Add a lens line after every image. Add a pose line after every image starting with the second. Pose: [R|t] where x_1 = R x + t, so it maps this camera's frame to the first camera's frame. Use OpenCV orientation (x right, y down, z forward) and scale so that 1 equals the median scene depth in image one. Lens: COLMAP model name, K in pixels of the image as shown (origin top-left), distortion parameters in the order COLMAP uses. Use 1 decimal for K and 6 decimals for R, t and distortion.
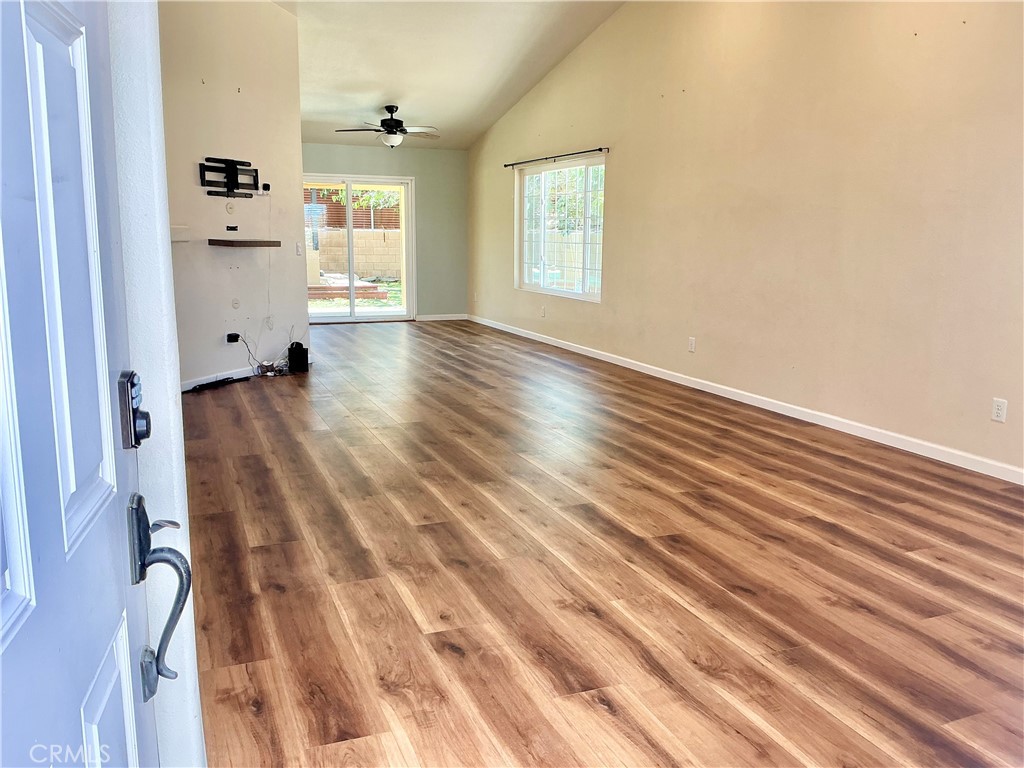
lens RADIAL K [[862.1, 0, 513.9], [0, 862.1, 385.4], [0, 0, 1]] dist [0.067131, -0.132181]
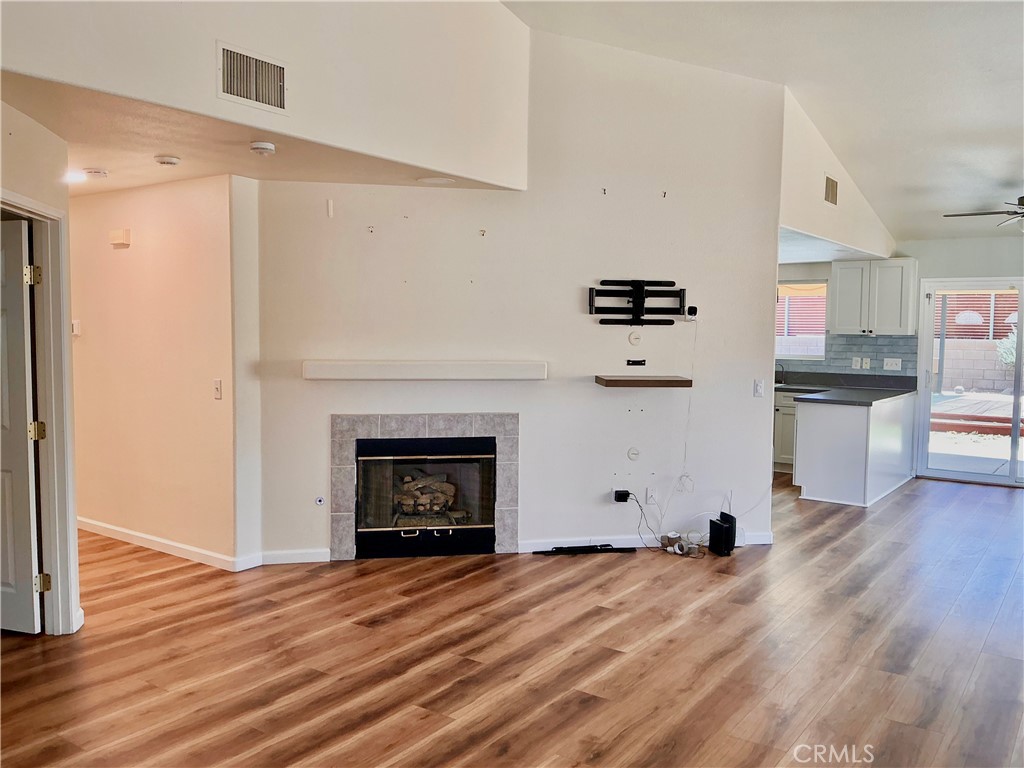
lens RADIAL K [[862.1, 0, 504.7], [0, 862.1, 381.7], [0, 0, 1]] dist [0.067131, -0.132181]
pose [[0.544368, 0.059194, -0.836755, 0.245687], [-0.150491, 0.988215, -0.027996, -0.105201], [0.825237, 0.141164, 0.546861, 0.394726]]
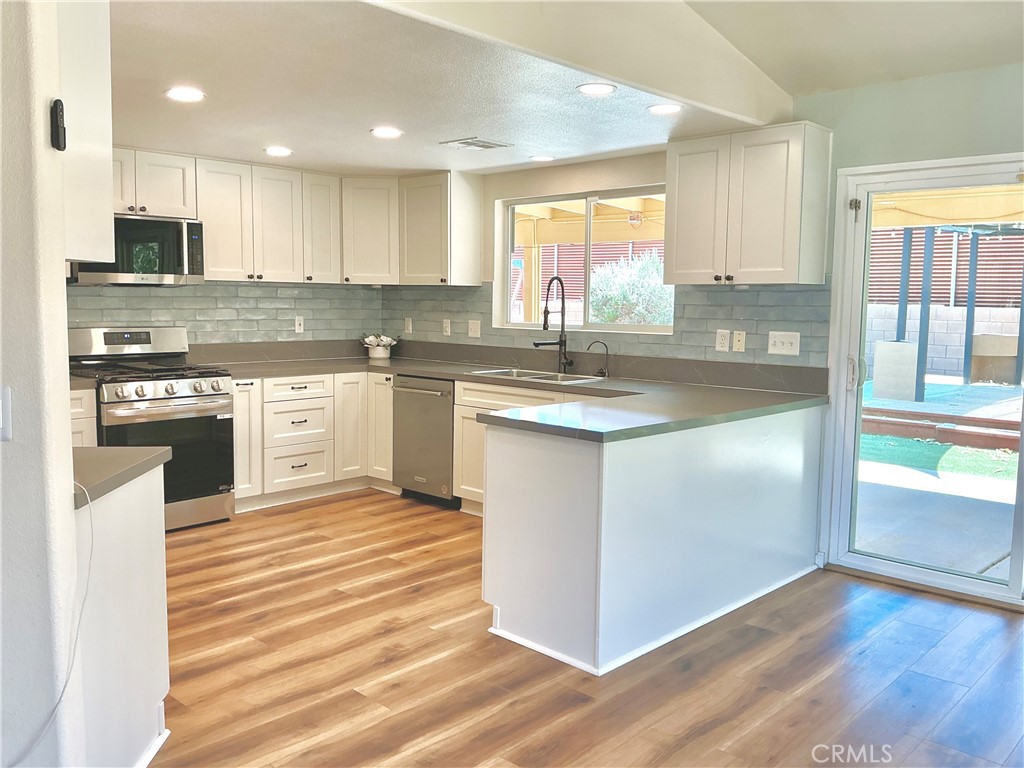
lens RADIAL K [[862.1, 0, 514.0], [0, 862.1, 383.8], [0, 0, 1]] dist [0.067131, -0.132181]
pose [[0.433173, 0.091333, -0.896671, 0.034676], [-0.165791, 0.985951, 0.020335, -0.182368], [0.885931, 0.139852, 0.442230, 0.956217]]
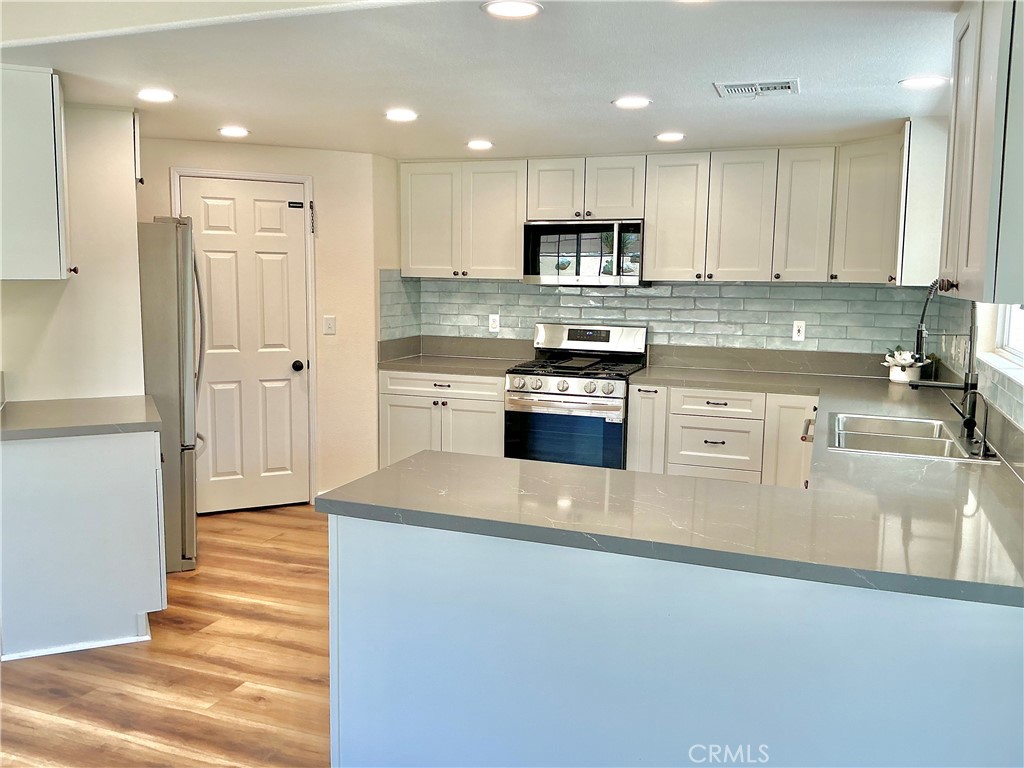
lens RADIAL K [[862.1, 0, 510.5], [0, 862.1, 373.9], [0, 0, 1]] dist [0.067131, -0.132181]
pose [[-0.669873, 0.075008, -0.738677, -0.120808], [-0.138432, 0.964821, 0.223509, -0.269277], [0.729457, 0.251979, -0.635924, 1.375960]]
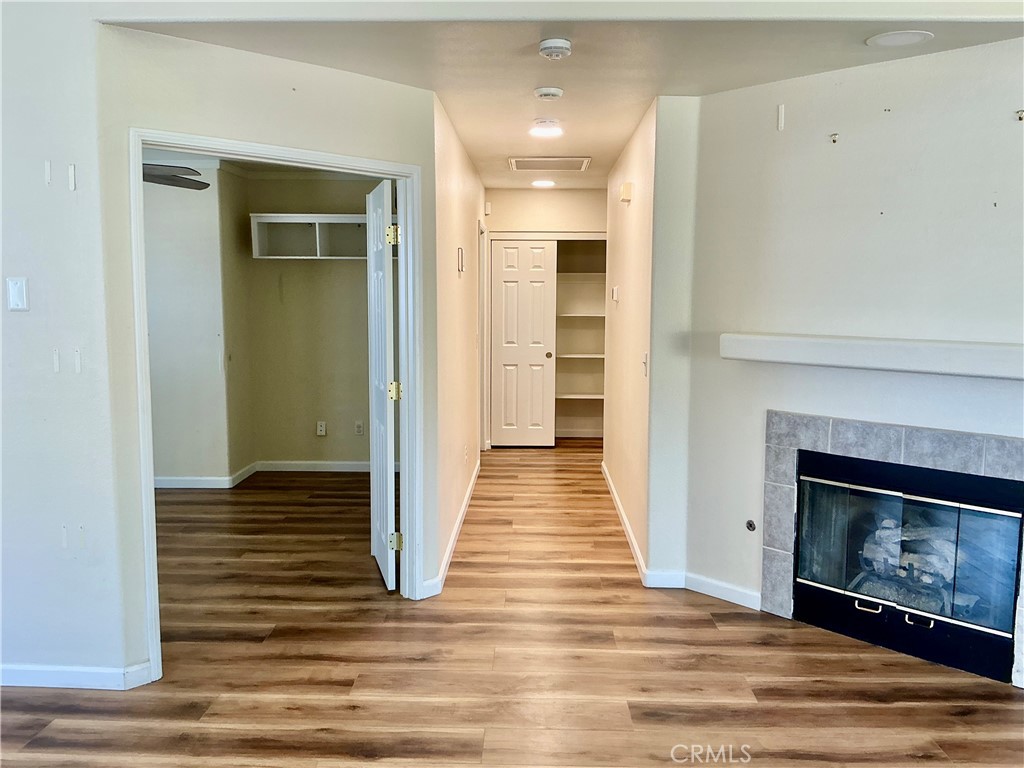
lens RADIAL K [[862.1, 0, 511.2], [0, 862.1, 381.3], [0, 0, 1]] dist [0.067131, -0.132181]
pose [[-0.398933, 0.094059, -0.912143, 0.112411], [-0.161910, 0.971871, 0.171031, -0.151106], [0.902573, 0.215915, -0.372482, 0.688678]]
